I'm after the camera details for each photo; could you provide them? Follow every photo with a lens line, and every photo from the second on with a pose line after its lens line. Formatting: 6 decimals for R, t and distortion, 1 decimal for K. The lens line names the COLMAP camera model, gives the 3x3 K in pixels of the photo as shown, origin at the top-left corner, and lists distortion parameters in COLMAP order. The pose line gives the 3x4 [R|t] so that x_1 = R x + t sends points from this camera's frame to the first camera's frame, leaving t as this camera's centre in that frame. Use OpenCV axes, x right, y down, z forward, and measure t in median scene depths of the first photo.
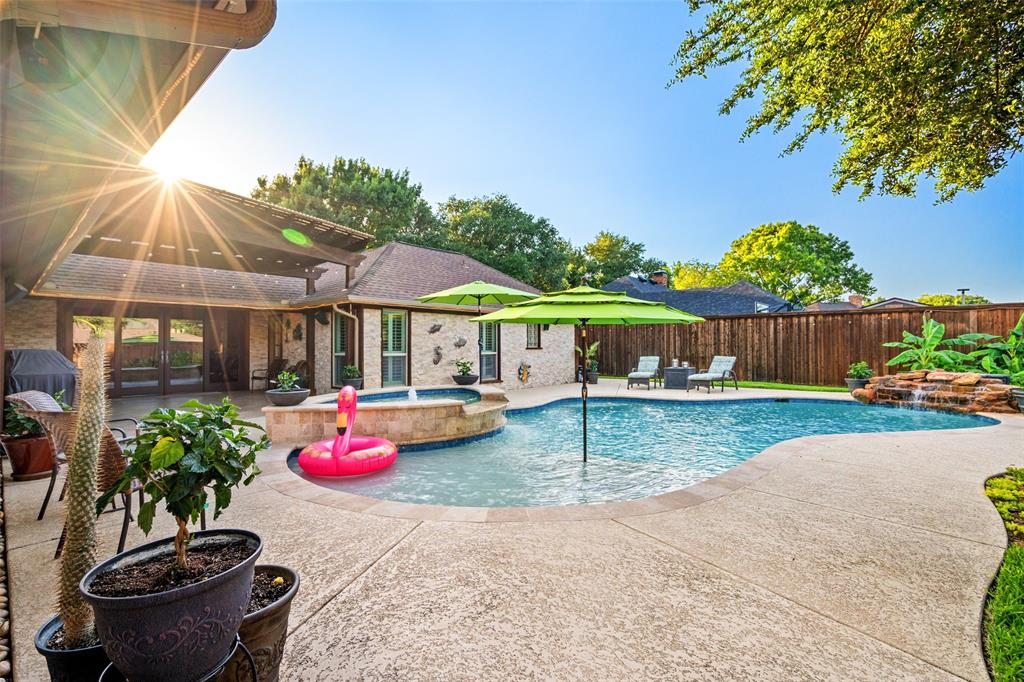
lens RADIAL K [[464.0, 0, 516.1], [0, 464.0, 341.7], [0, 0, 1]] dist [-0.001455, 0.001294]
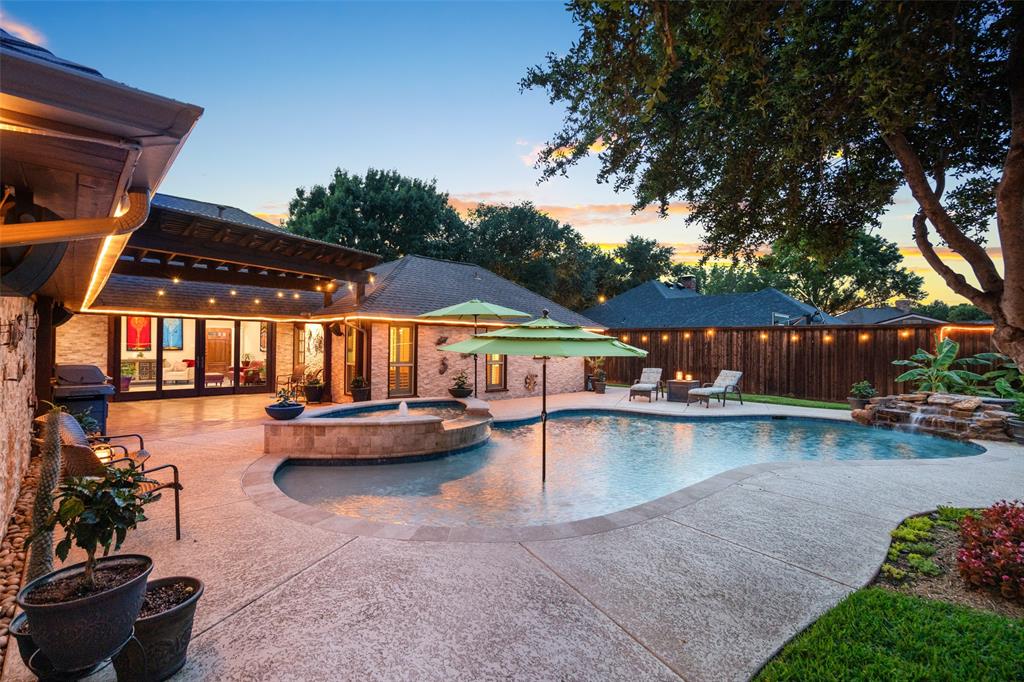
lens RADIAL K [[464.0, 0, 520.3], [0, 464.0, 339.9], [0, 0, 1]] dist [-0.001455, 0.001294]
pose [[0.996794, 0.015267, -0.078544, 0.089274], [-0.014951, 0.999878, 0.004608, -0.037432], [0.078604, -0.003419, 0.996900, -0.042235]]
